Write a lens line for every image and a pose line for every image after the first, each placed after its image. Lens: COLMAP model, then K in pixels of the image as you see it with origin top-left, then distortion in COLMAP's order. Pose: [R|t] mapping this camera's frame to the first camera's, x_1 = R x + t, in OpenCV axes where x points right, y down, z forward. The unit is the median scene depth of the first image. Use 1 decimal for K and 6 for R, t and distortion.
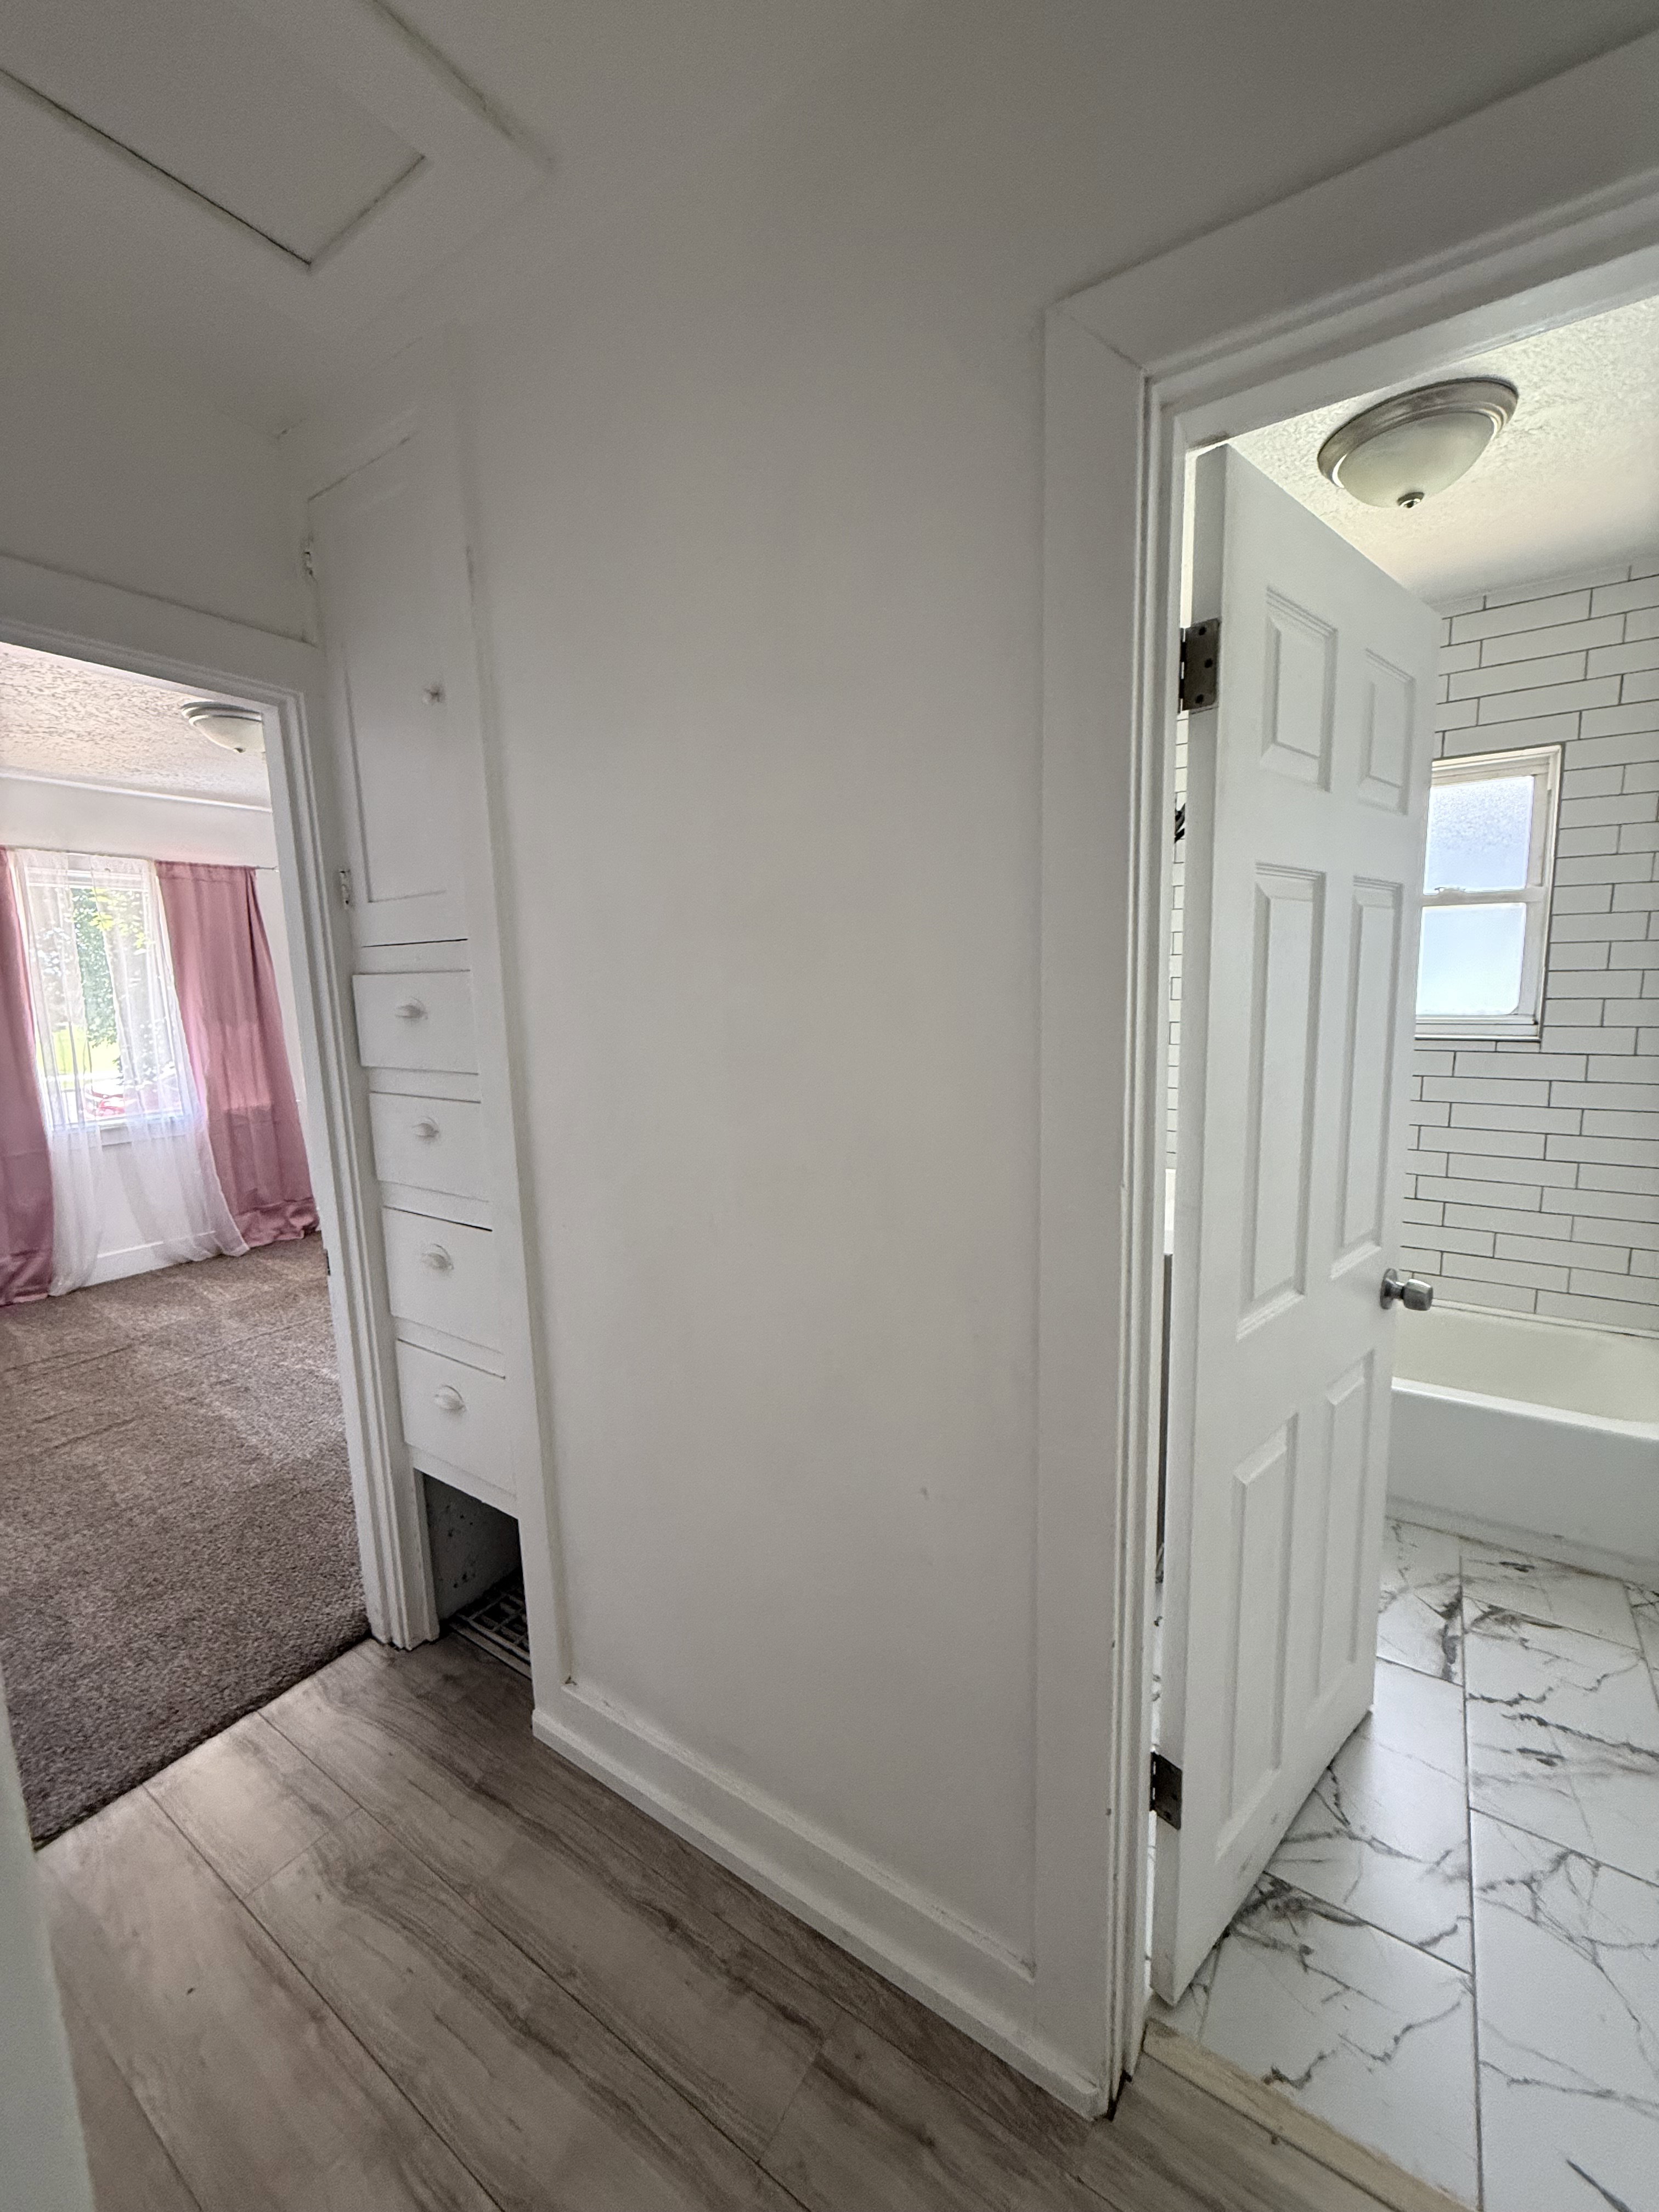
lens RADIAL K [[887.5, 0, 839.4], [0, 887.5, 1114.9], [0, 0, 1]] dist [0.003203, -0.000810]
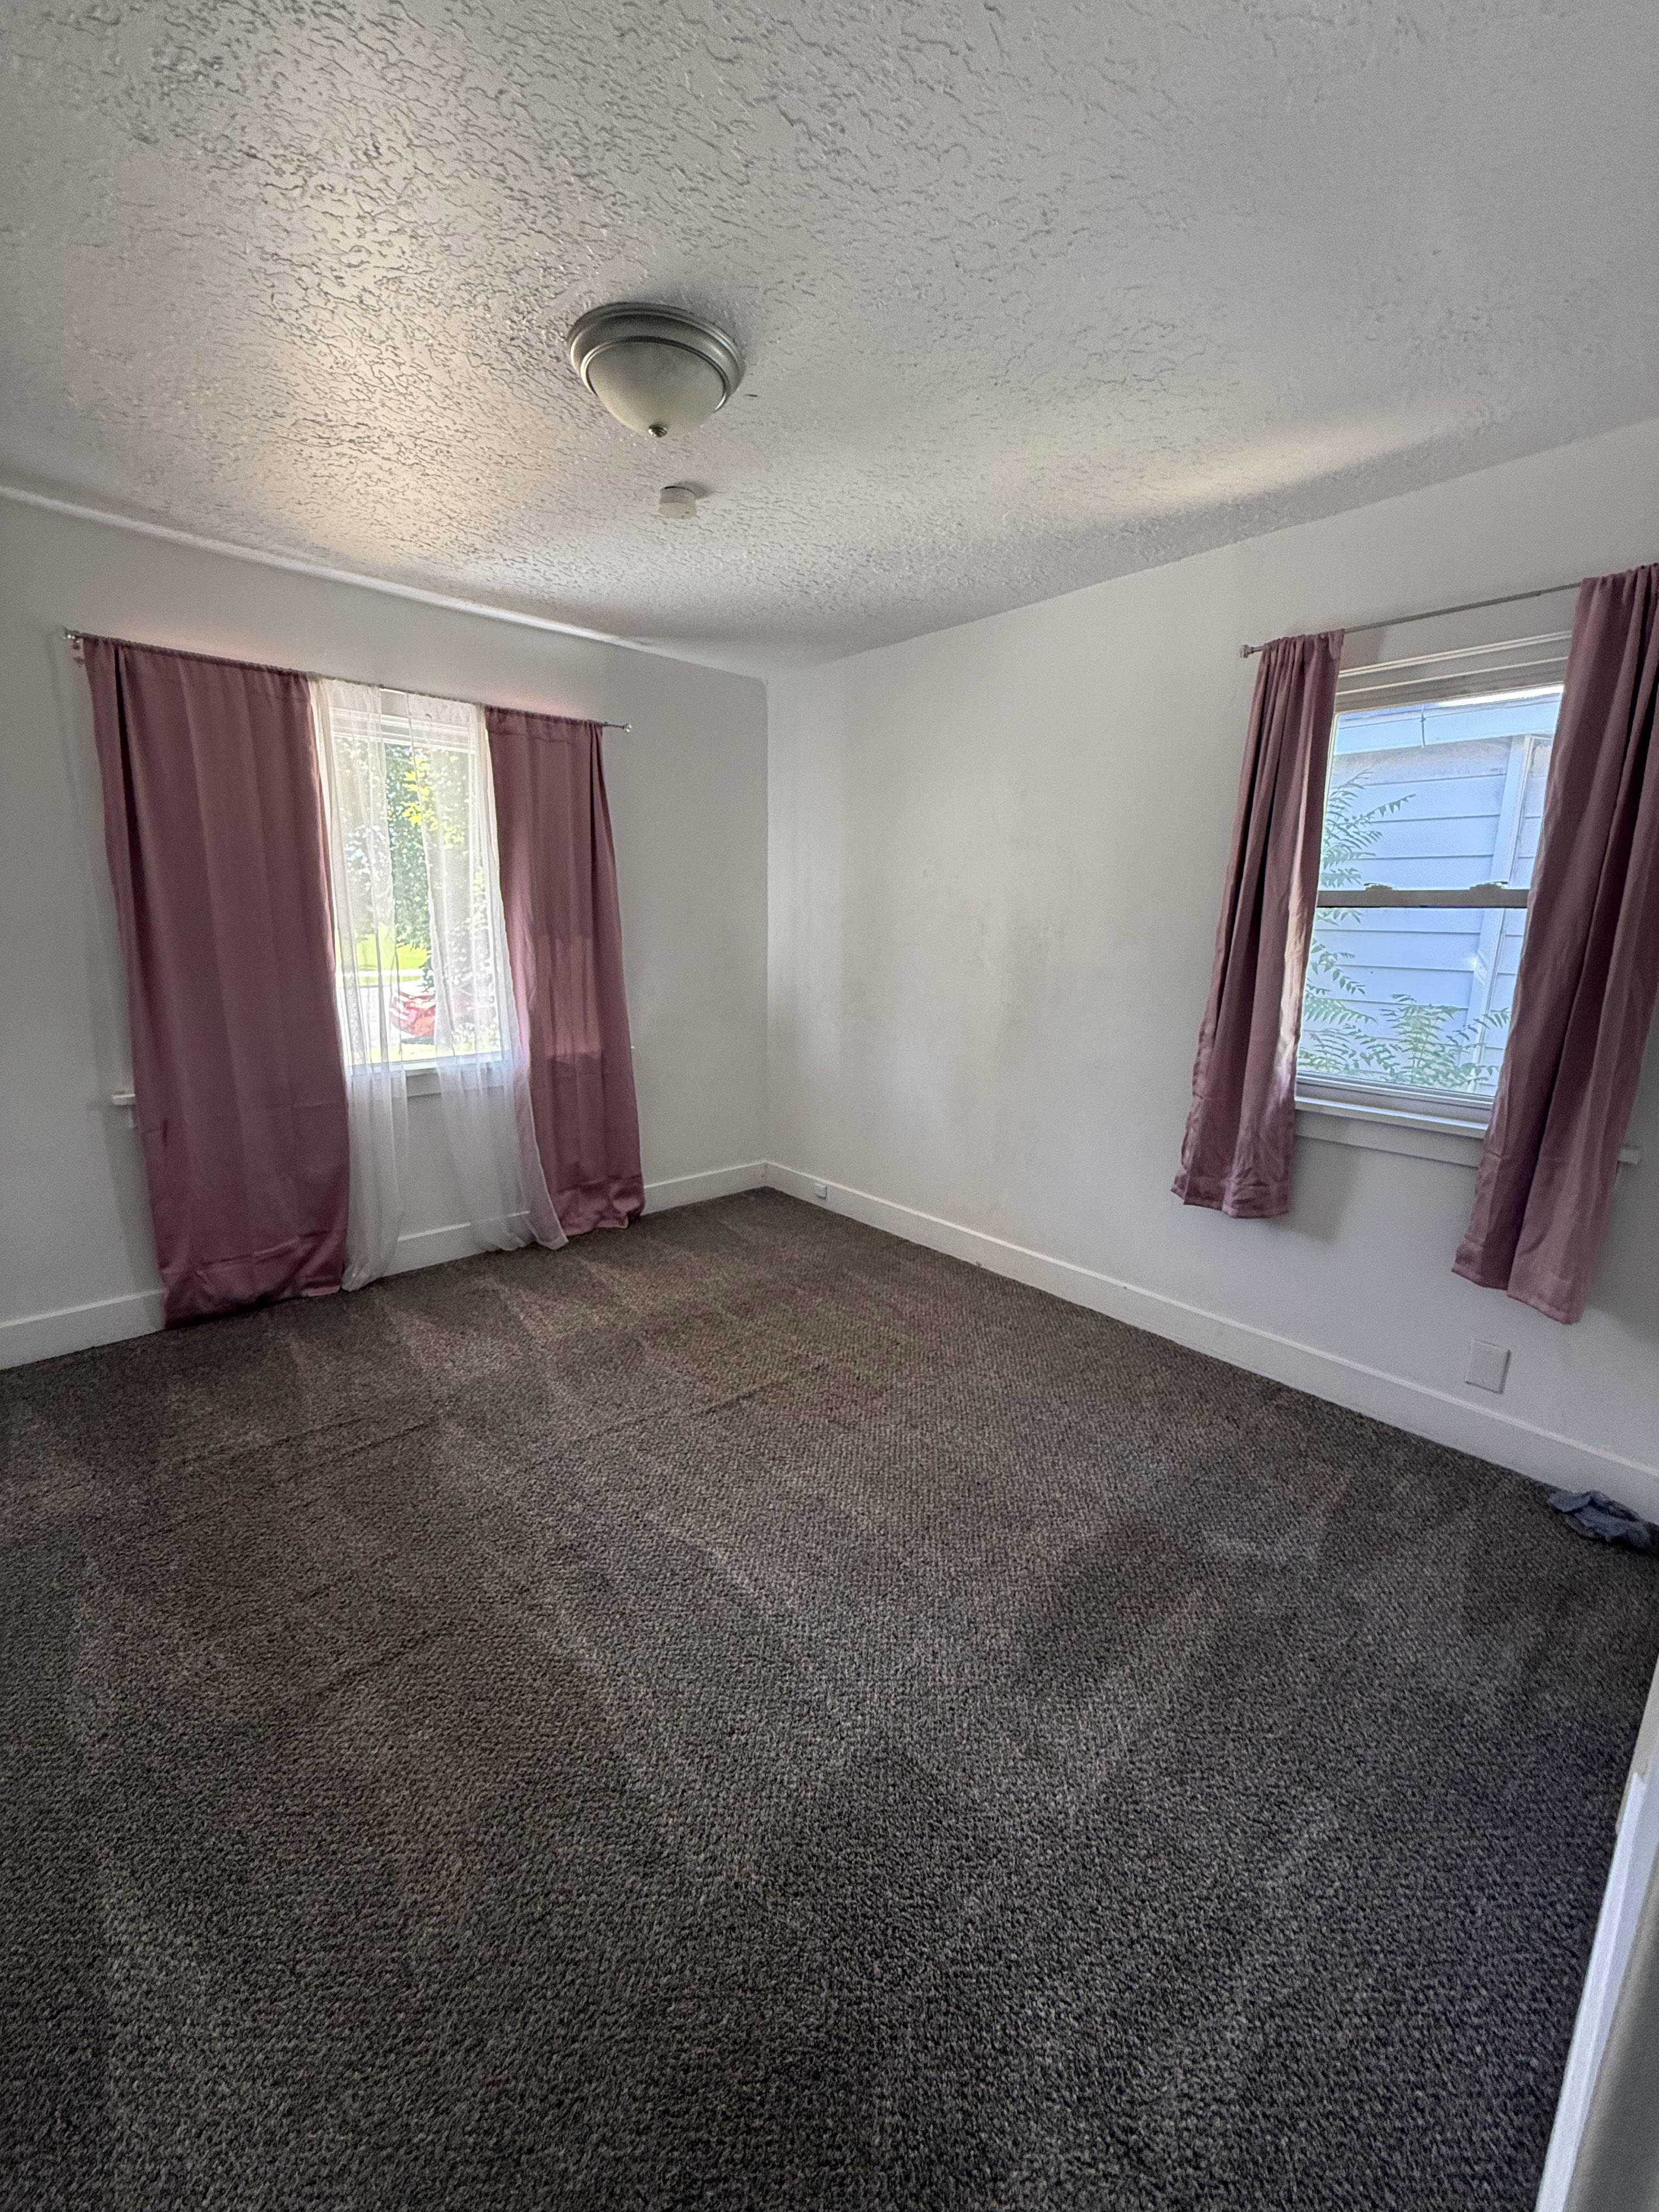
lens RADIAL K [[887.5, 0, 838.3], [0, 887.5, 1115.2], [0, 0, 1]] dist [0.003203, -0.000810]
pose [[0.967946, 0.097756, -0.231354, -0.289803], [-0.079352, 0.992992, 0.087580, -0.042661], [0.238294, -0.066414, 0.968920, 0.344145]]
